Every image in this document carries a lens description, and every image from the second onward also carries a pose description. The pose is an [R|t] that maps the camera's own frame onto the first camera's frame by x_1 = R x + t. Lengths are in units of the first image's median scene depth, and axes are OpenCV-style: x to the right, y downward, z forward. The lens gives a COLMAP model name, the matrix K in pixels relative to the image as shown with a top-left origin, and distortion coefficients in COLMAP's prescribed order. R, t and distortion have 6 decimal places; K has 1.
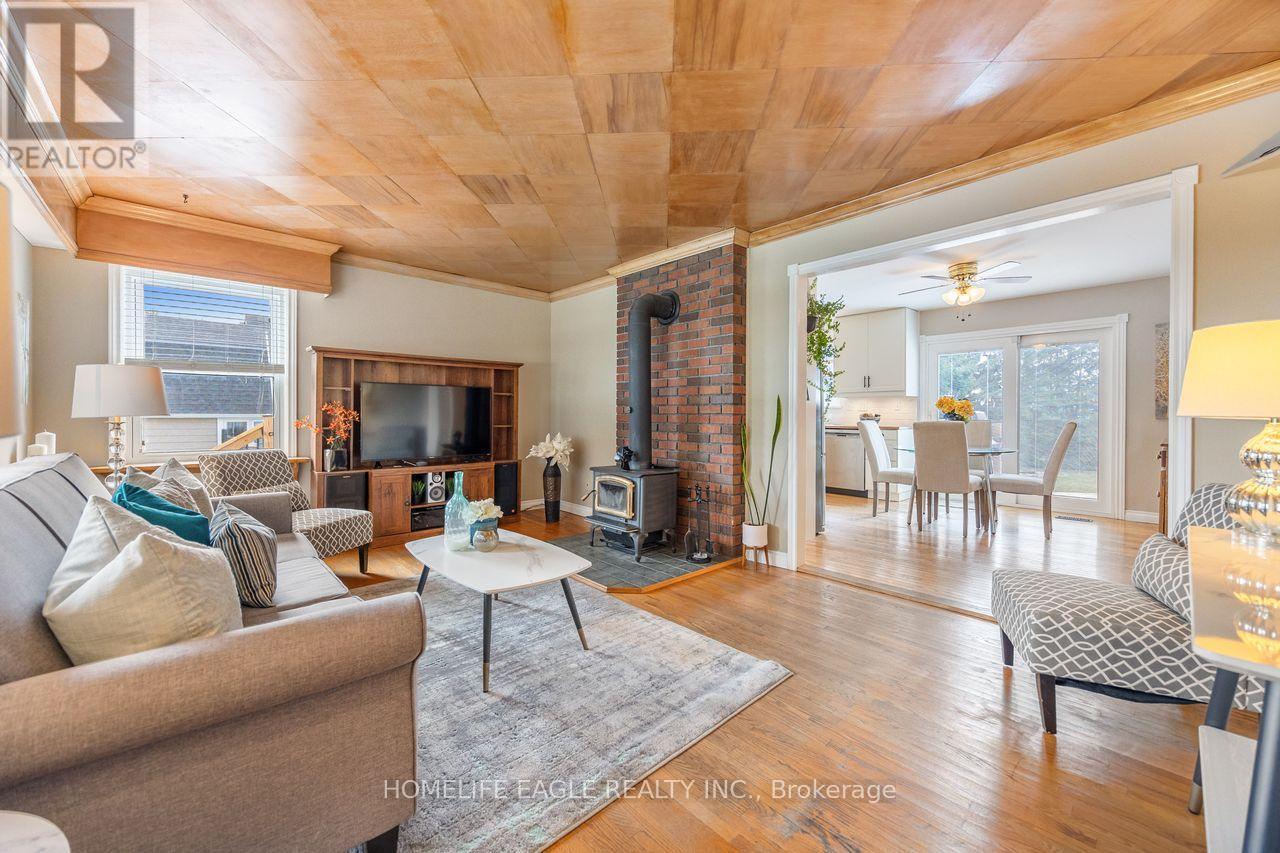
lens RADIAL K [[491.3, 0, 637.3], [0, 491.3, 420.8], [0, 0, 1]] dist [-0.002620, -0.000135]
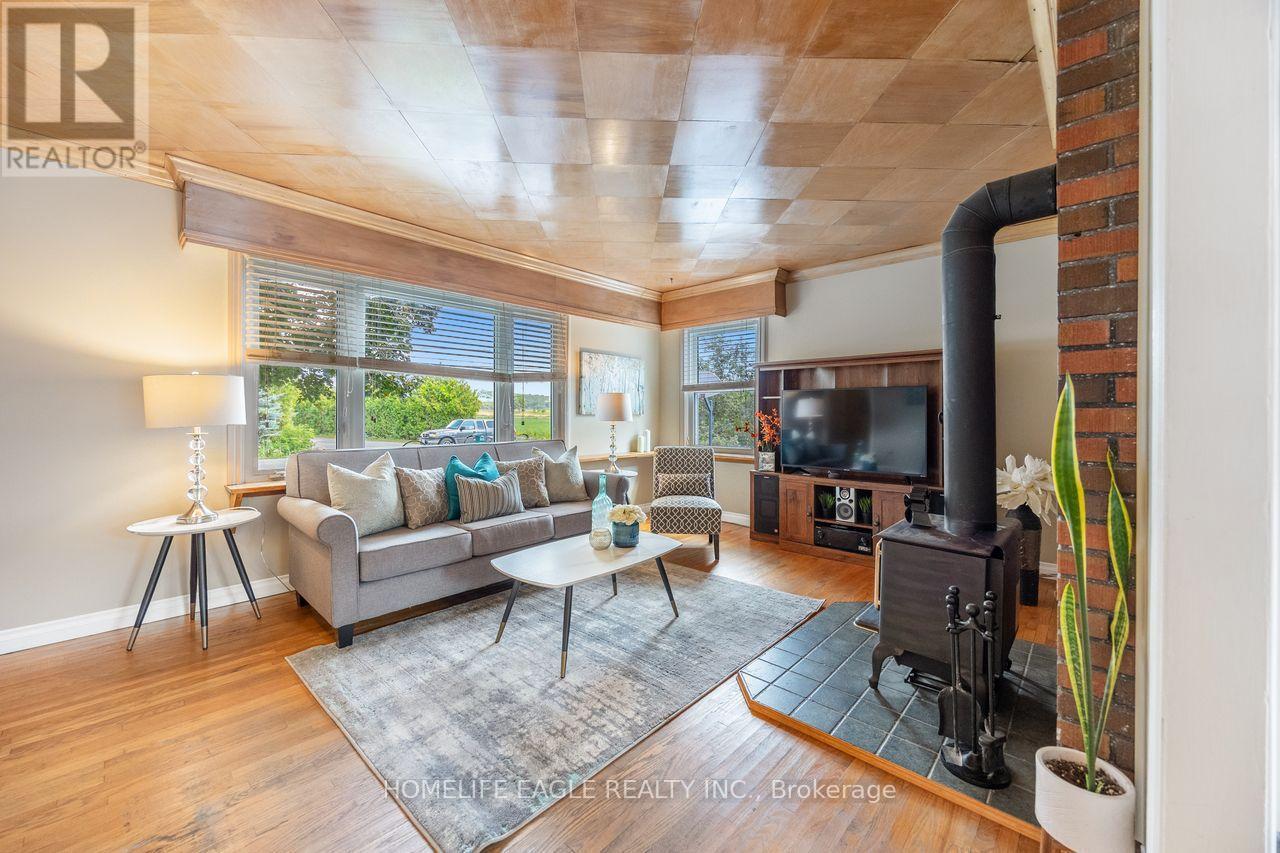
lens RADIAL K [[491.3, 0, 639.2], [0, 491.3, 414.3], [0, 0, 1]] dist [-0.002620, -0.000135]
pose [[0.092980, -0.003086, -0.995663, 0.451966], [-0.011312, 0.999927, -0.004156, -0.019077], [0.995604, 0.011649, 0.092939, 0.568586]]
